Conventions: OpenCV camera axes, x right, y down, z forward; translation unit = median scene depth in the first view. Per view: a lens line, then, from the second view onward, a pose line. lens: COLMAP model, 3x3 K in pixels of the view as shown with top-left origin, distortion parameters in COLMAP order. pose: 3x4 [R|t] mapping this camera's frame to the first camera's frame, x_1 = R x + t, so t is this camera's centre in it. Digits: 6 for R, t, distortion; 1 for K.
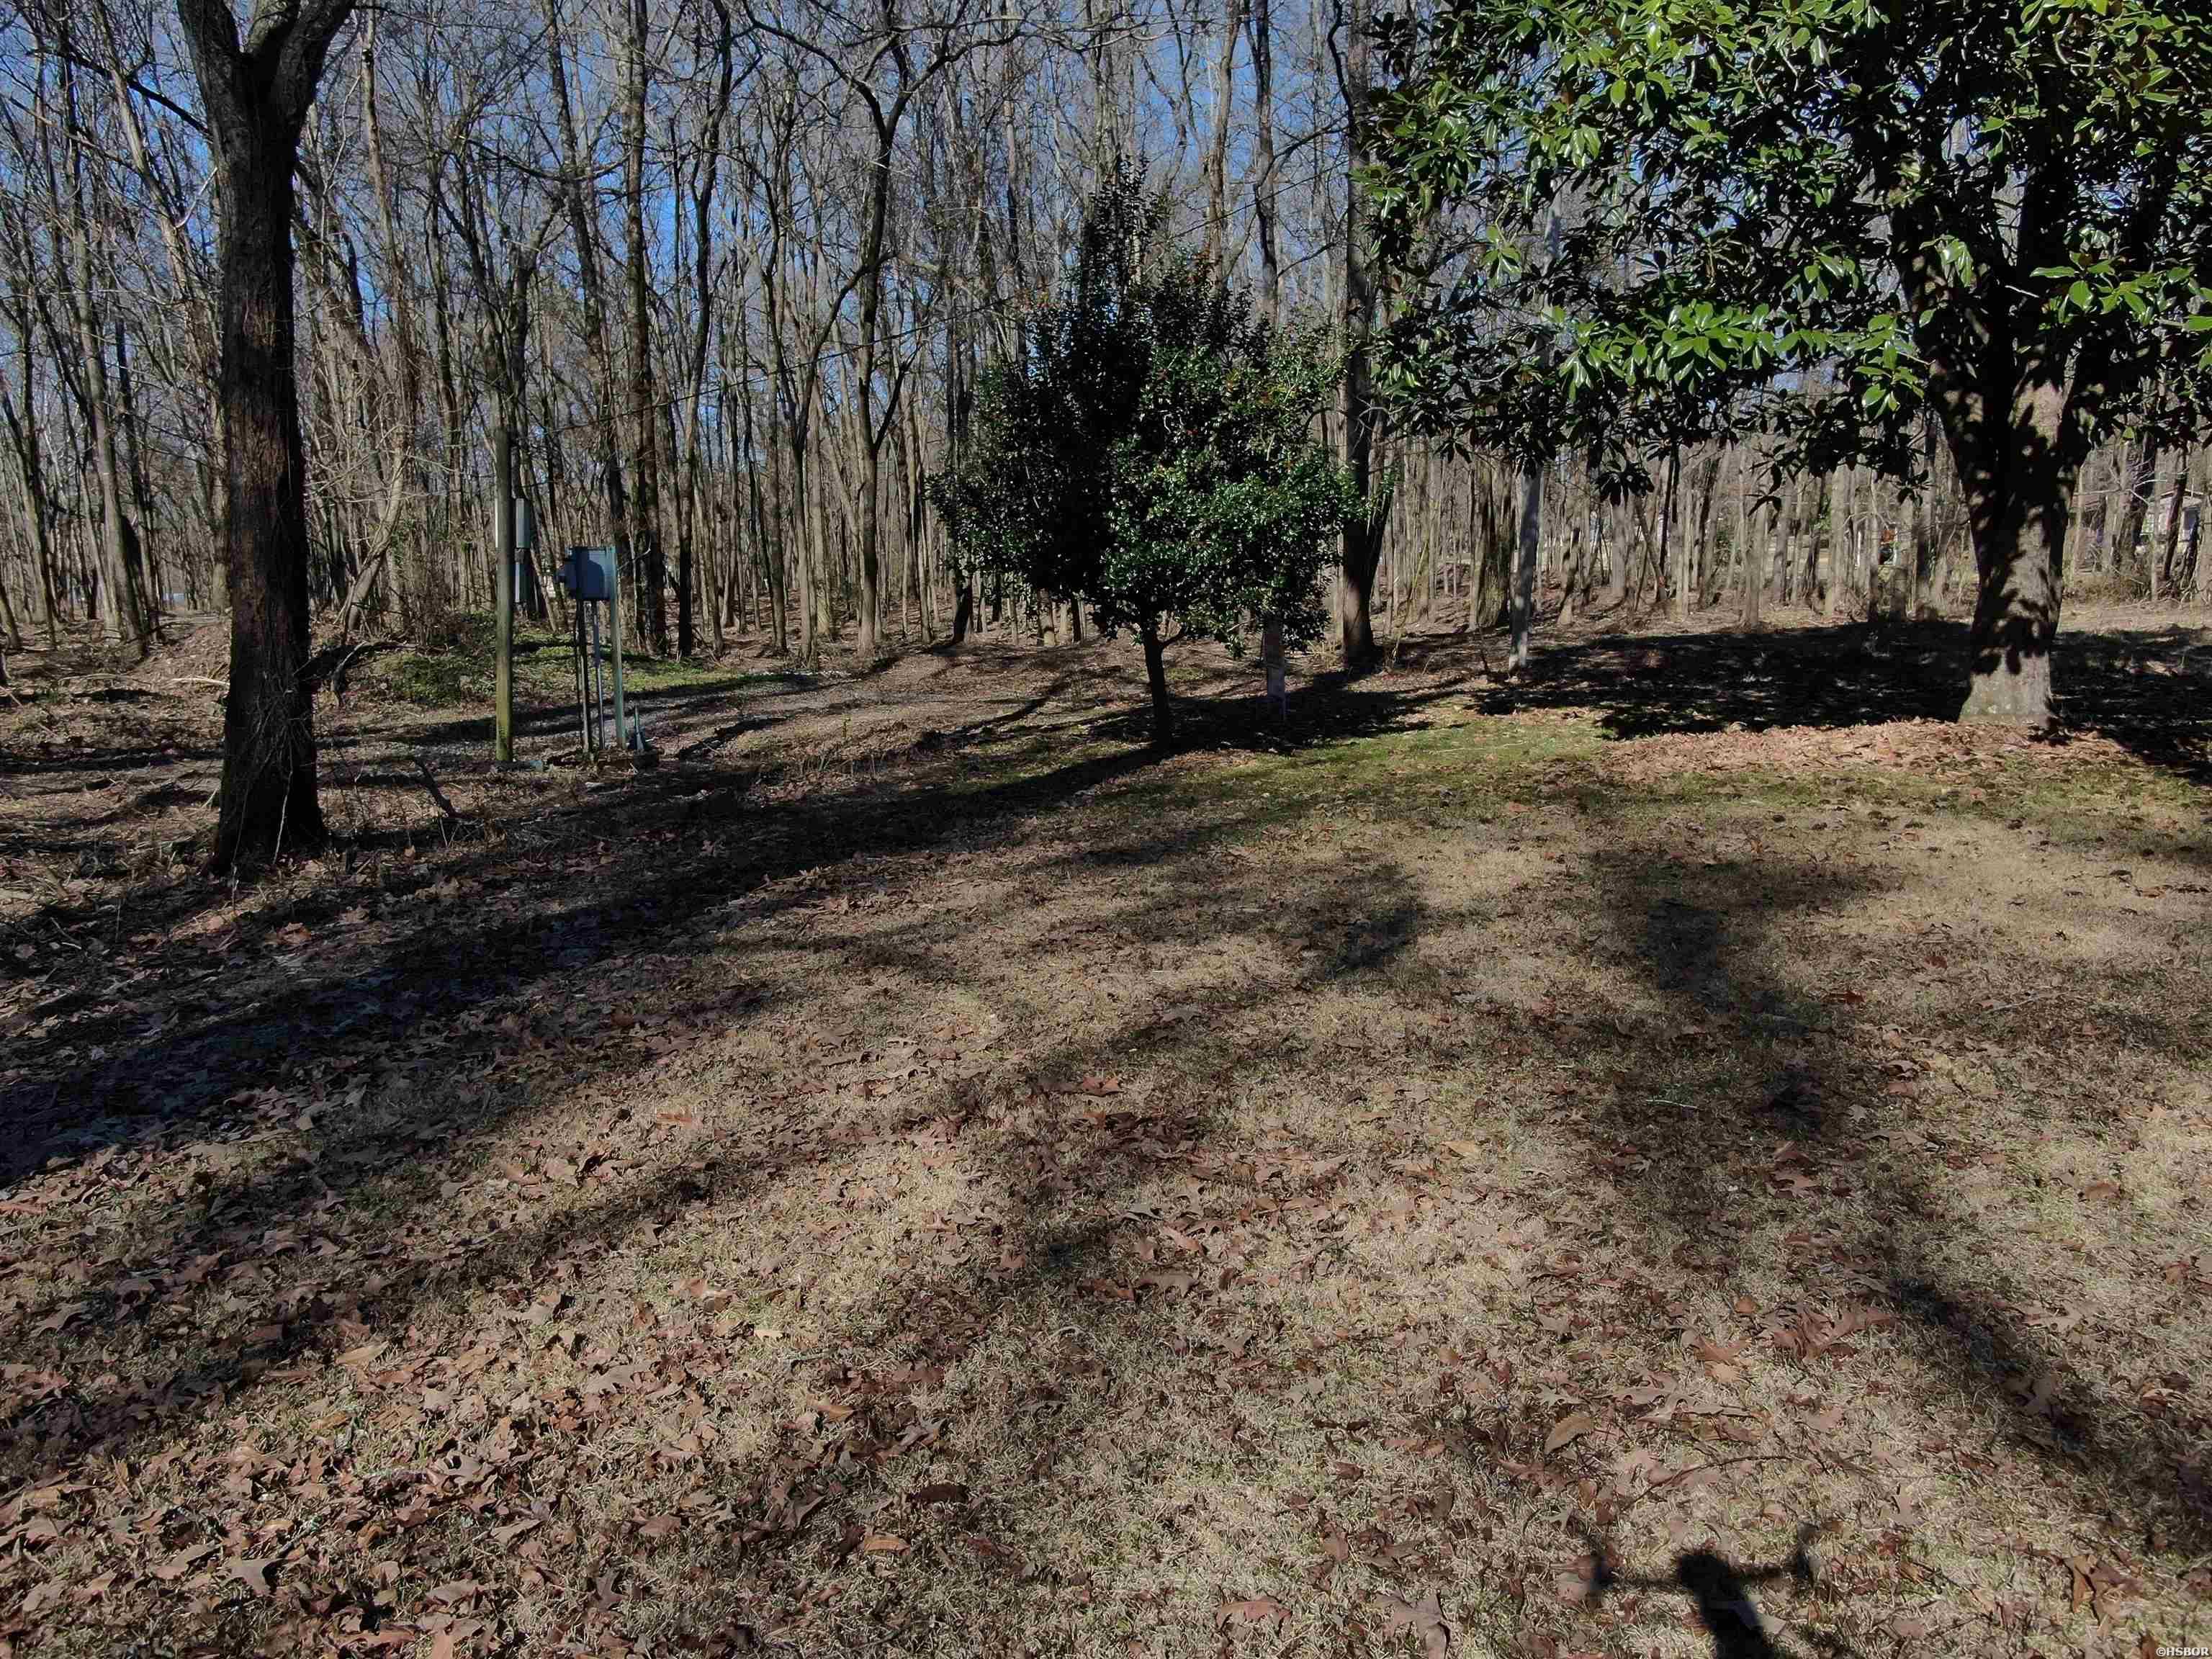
lens RADIAL K [[1567.2, 0, 1112.0], [0, 1567.2, 829.0], [0, 0, 1]] dist [-0.042581, 0.031483]
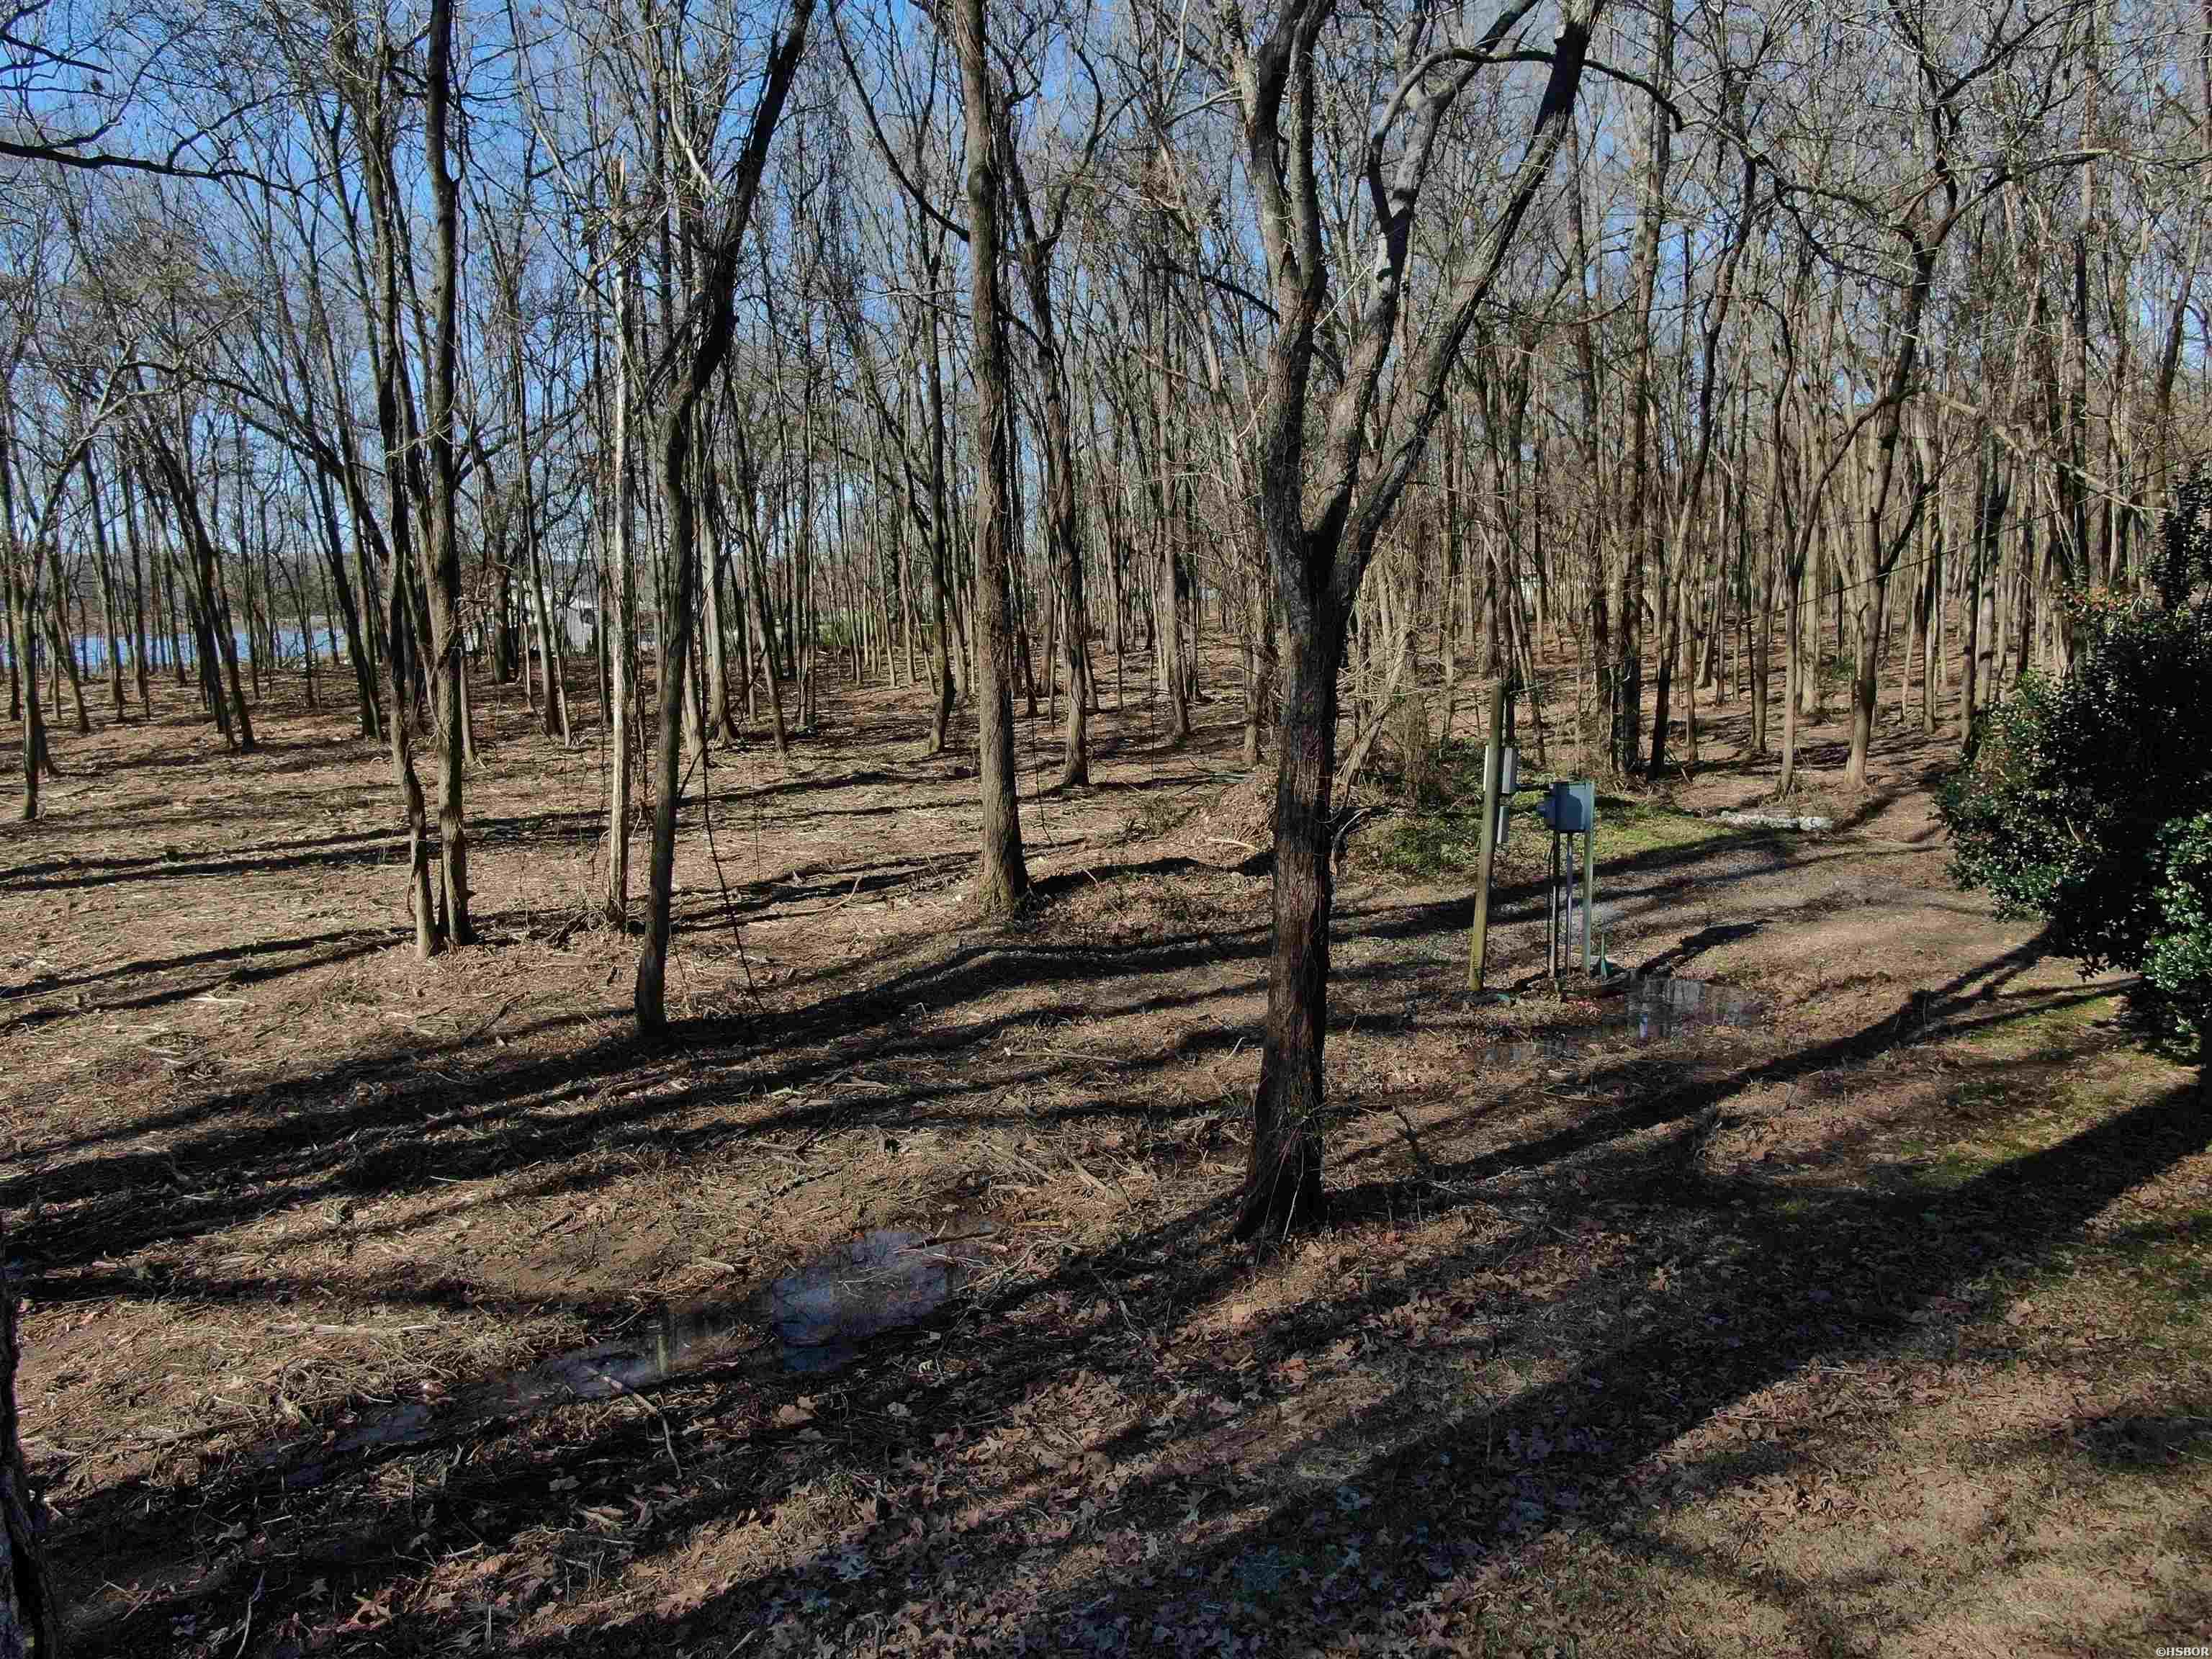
lens RADIAL K [[1567.2, 0, 1112.0], [0, 1567.2, 829.0], [0, 0, 1]] dist [-0.042581, 0.031483]
pose [[0.825788, 0.084836, -0.557564, -0.005328], [-0.073465, 0.996379, 0.042797, -0.146711], [0.559176, 0.005620, 0.829030, -0.025554]]
